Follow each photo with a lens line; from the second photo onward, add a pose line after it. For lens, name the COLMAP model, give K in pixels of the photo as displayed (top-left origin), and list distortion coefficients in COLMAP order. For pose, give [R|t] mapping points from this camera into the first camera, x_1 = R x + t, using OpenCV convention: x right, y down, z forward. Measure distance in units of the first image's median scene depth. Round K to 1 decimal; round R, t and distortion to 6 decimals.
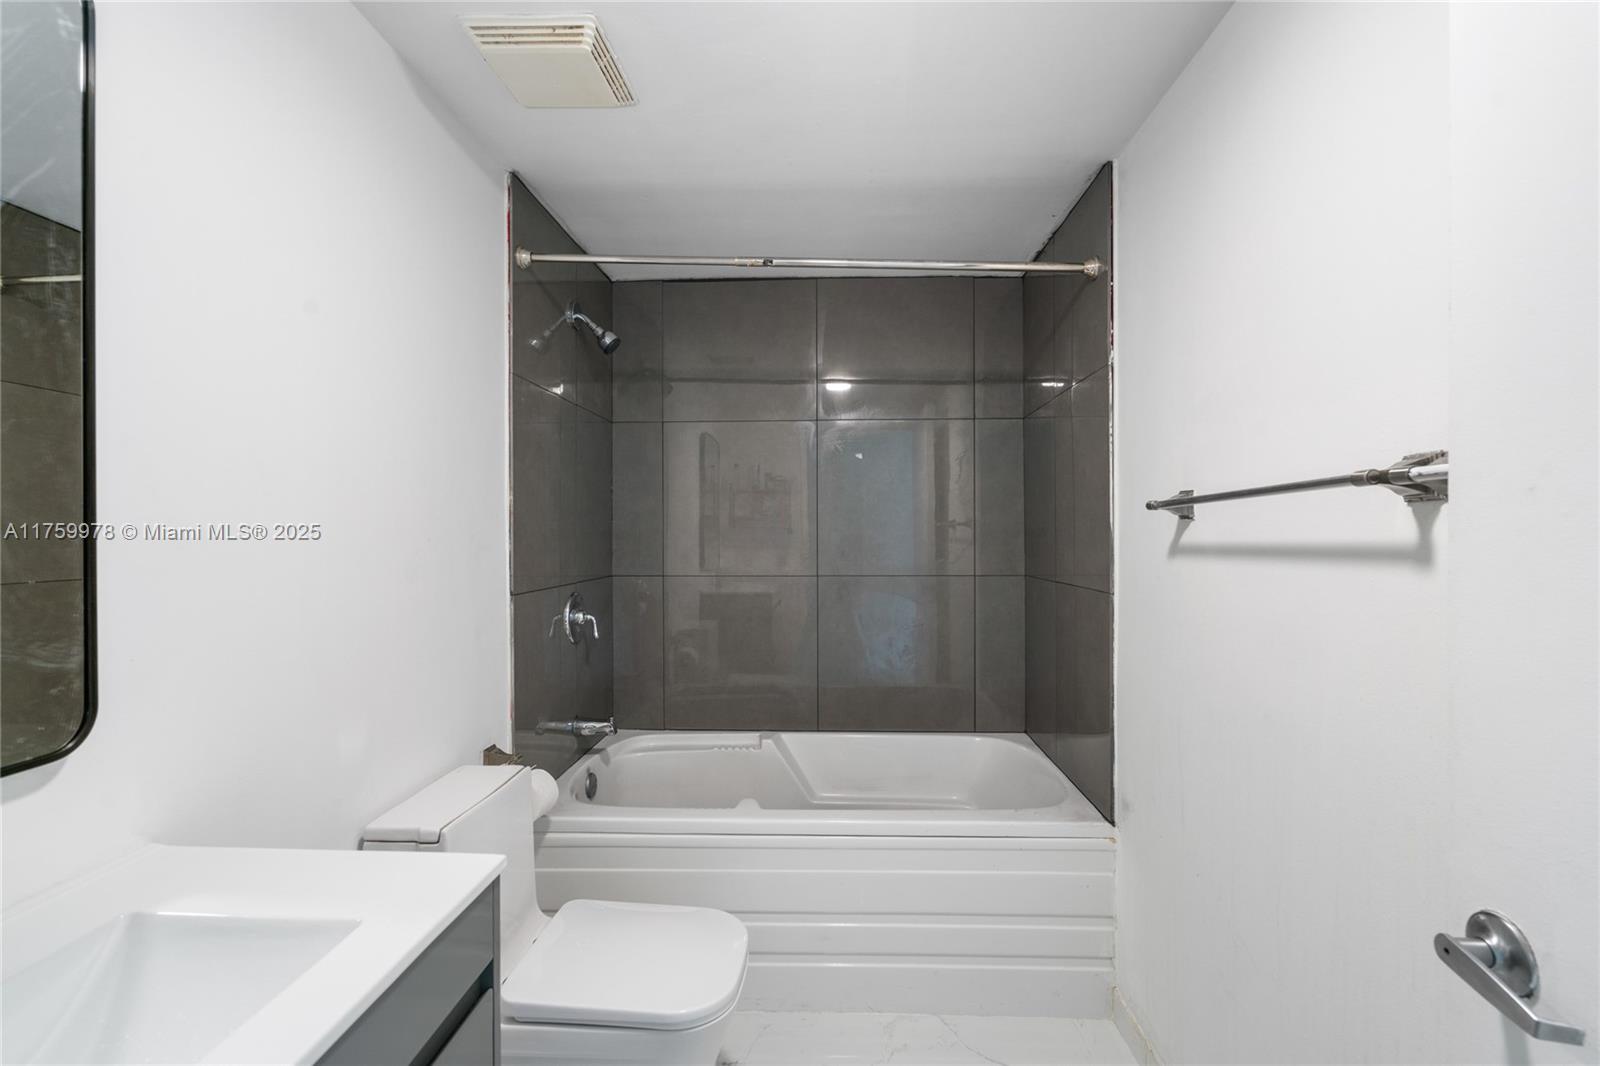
lens RADIAL K [[730.9, 0, 805.2], [0, 730.9, 533.4], [0, 0, 1]] dist [-0.006790, 0.002239]
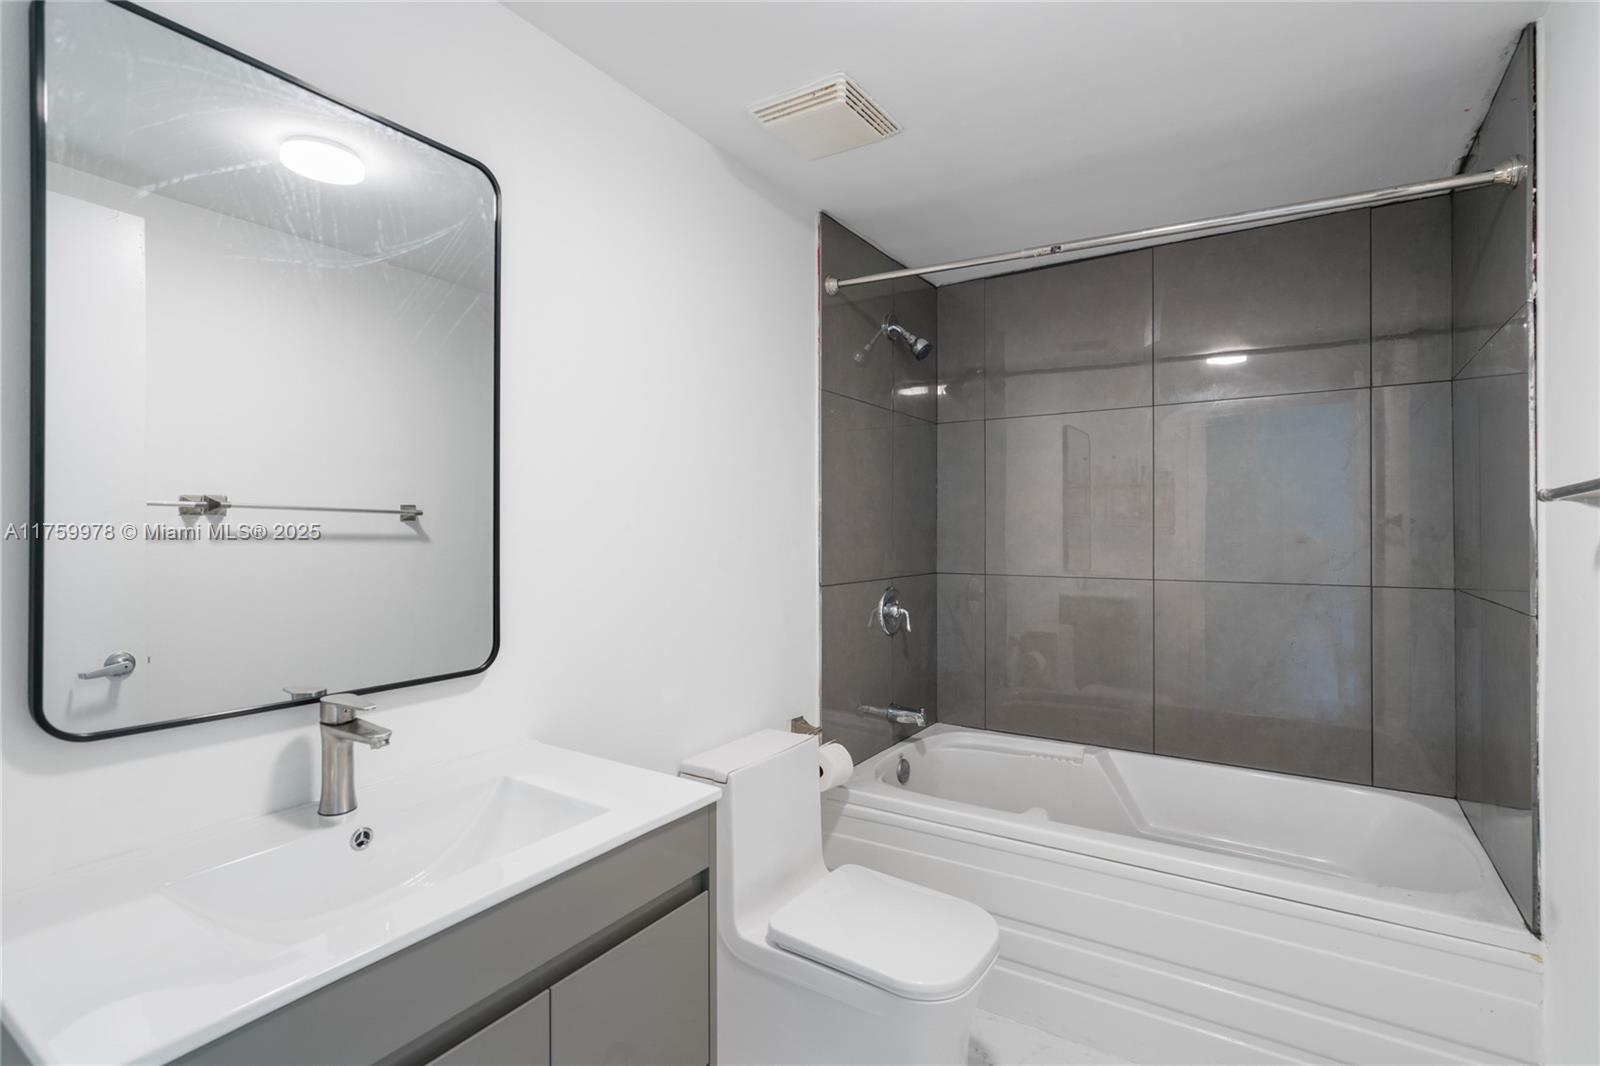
lens RADIAL K [[730.9, 0, 760.9], [0, 730.9, 524.1], [0, 0, 1]] dist [-0.006790, 0.002239]
pose [[0.855351, -0.002534, -0.518043, 0.100633], [-0.002803, 0.999951, -0.009521, -0.000142], [0.518042, 0.009596, 0.855302, -0.013436]]
